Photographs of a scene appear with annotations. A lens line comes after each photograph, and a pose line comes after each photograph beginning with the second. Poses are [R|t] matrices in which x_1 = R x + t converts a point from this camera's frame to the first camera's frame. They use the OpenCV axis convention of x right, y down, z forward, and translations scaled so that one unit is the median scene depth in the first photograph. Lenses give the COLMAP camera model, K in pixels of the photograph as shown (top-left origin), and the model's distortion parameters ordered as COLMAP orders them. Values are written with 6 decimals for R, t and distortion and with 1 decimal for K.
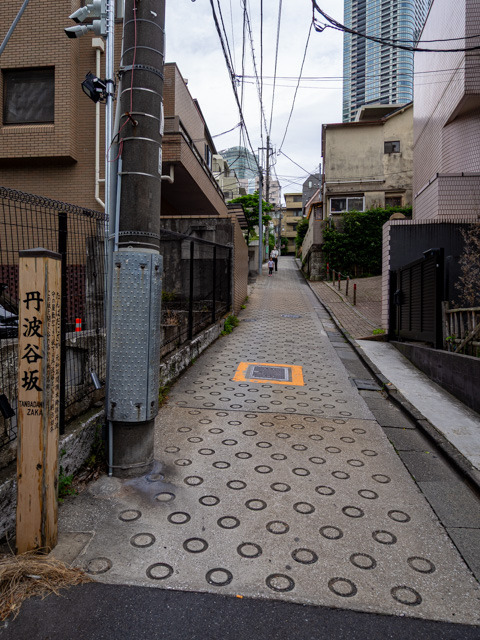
lens RADIAL K [[449.7, 0, 240.0], [0, 449.7, 320.0], [0, 0, 1]] dist [0.004782, -0.001199]
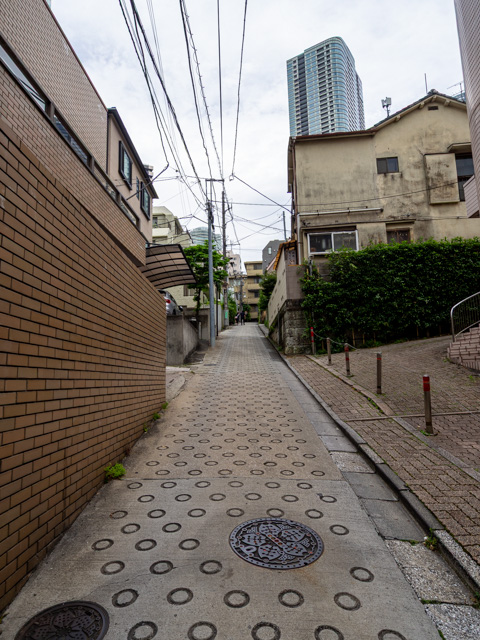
lens RADIAL K [[414.5, 0, 240.0], [0, 414.5, 320.0], [0, 0, 1]] dist [-0.002300, -0.000158]
pose [[0.996471, -0.026864, 0.079518, 0.042595], [0.038518, 0.988106, -0.148872, -0.049513], [-0.074573, 0.151410, 0.985654, 0.399153]]
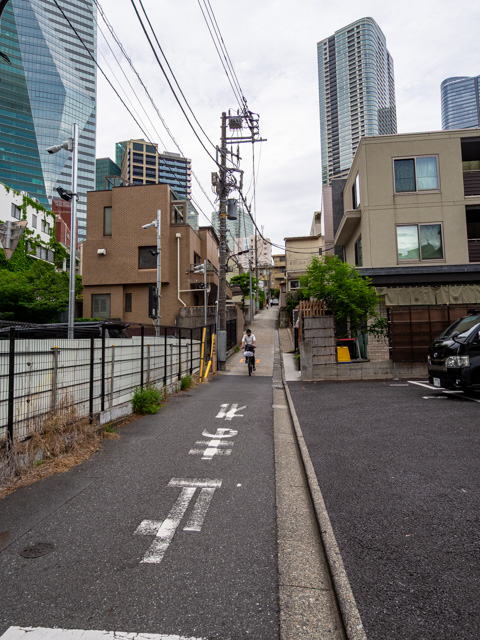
lens RADIAL K [[414.5, 0, 240.0], [0, 414.5, 320.0], [0, 0, 1]] dist [-0.002300, -0.000158]
pose [[0.999608, -0.027891, 0.002413, -0.001937], [0.027994, 0.995238, -0.093364, 0.027913], [0.000202, 0.093395, 0.995629, -0.594247]]
